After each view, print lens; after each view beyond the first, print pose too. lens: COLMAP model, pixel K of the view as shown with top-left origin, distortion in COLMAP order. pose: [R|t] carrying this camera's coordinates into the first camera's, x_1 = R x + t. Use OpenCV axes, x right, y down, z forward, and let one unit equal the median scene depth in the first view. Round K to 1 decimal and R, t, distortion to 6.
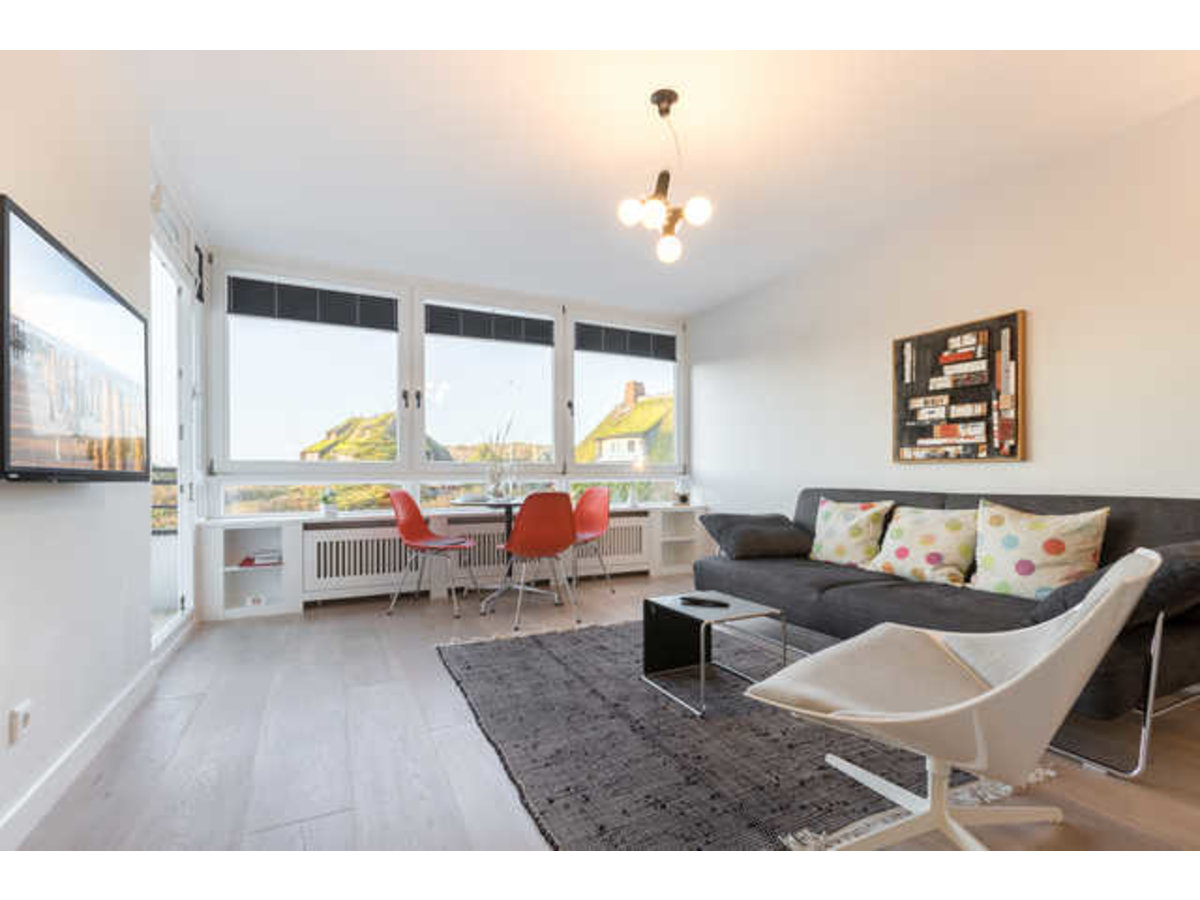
lens RADIAL K [[550.8, 0, 611.9], [0, 550.8, 472.1], [0, 0, 1]] dist [0.000708, -0.000117]
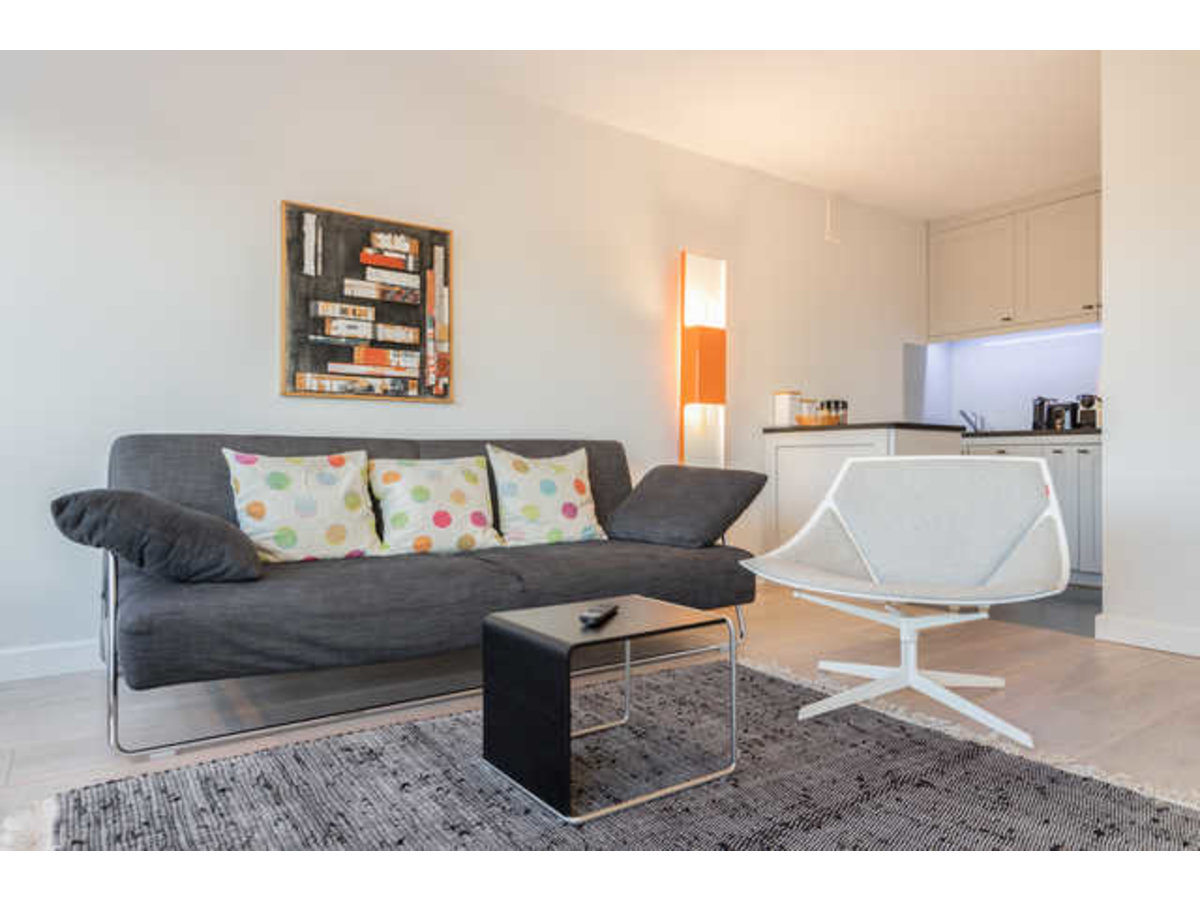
lens RADIAL K [[765.5, 0, 610.0], [0, 765.5, 449.6], [0, 0, 1]] dist [0.005075, -0.000475]
pose [[-0.130698, 0.009393, 0.991378, -0.465776], [-0.003163, 0.999946, -0.009891, 0.061175], [-0.991417, -0.004429, -0.130661, 0.856705]]
